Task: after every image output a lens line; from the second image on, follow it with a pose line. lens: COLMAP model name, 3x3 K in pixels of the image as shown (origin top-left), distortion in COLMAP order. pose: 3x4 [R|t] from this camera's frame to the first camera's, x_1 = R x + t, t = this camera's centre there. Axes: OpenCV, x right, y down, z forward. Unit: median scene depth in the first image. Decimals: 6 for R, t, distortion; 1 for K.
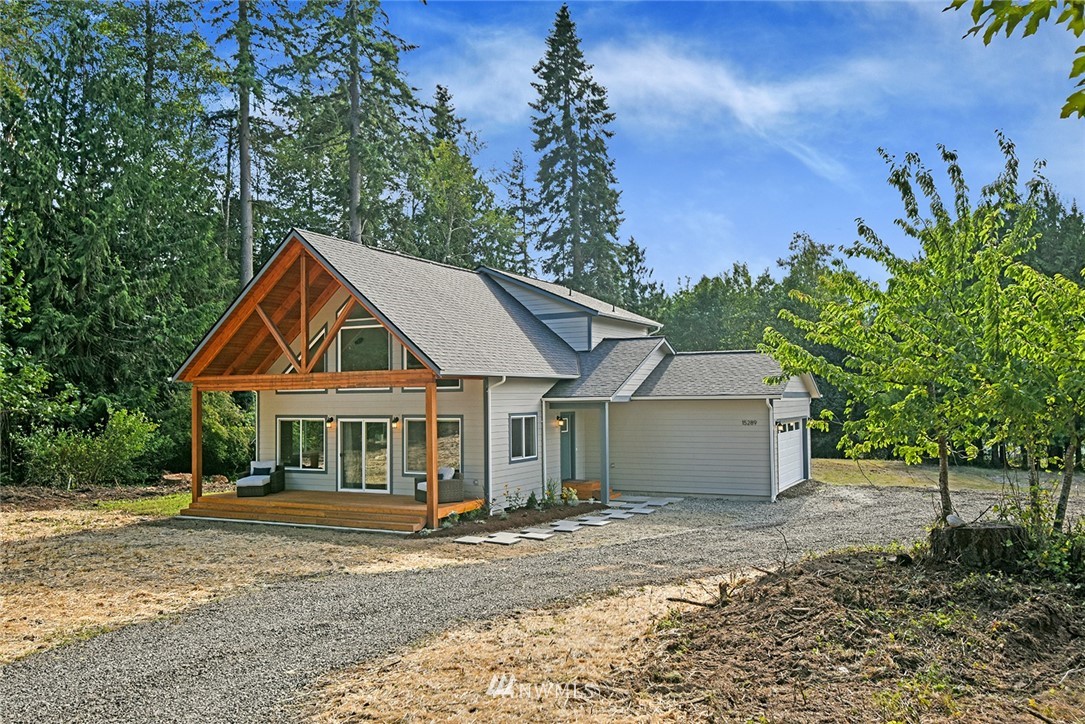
lens RADIAL K [[842.4, 0, 548.1], [0, 842.4, 371.8], [0, 0, 1]] dist [0.008045, 0.004097]
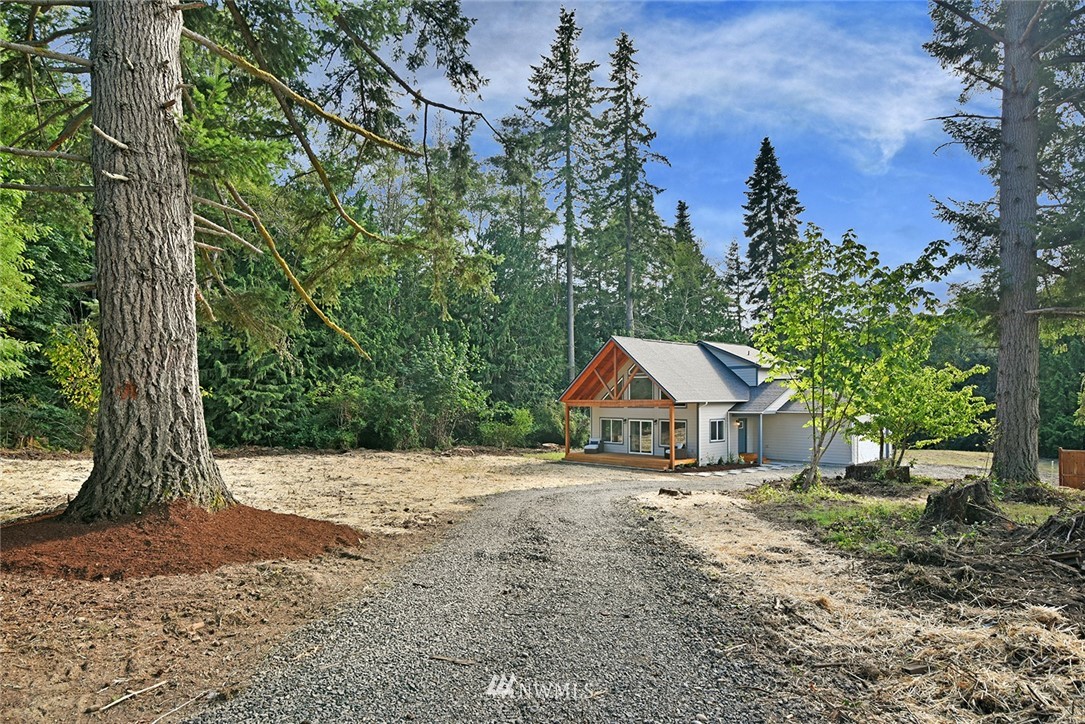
lens RADIAL K [[635.7, 0, 544.1], [0, 635.7, 385.7], [0, 0, 1]] dist [-0.009850, -0.000392]
pose [[0.942078, 0.003210, -0.335379, 0.084974], [0.000176, 0.999949, 0.010067, -0.044125], [0.335394, -0.009543, 0.942030, -0.556589]]
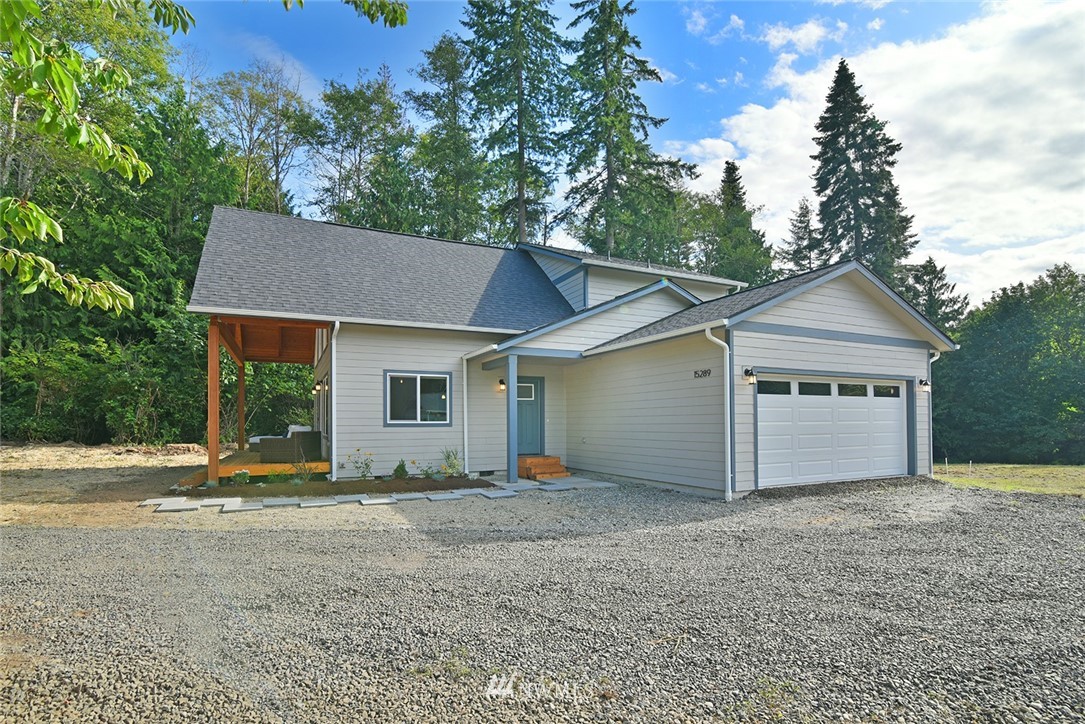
lens RADIAL K [[509.7, 0, 535.6], [0, 509.7, 423.3], [0, 0, 1]] dist [-0.016096, -0.000302]
pose [[0.792975, 0.011675, -0.609142, 0.357721], [0.016761, 0.999020, 0.040967, 0.076102], [0.609023, -0.042696, 0.792002, 0.599037]]
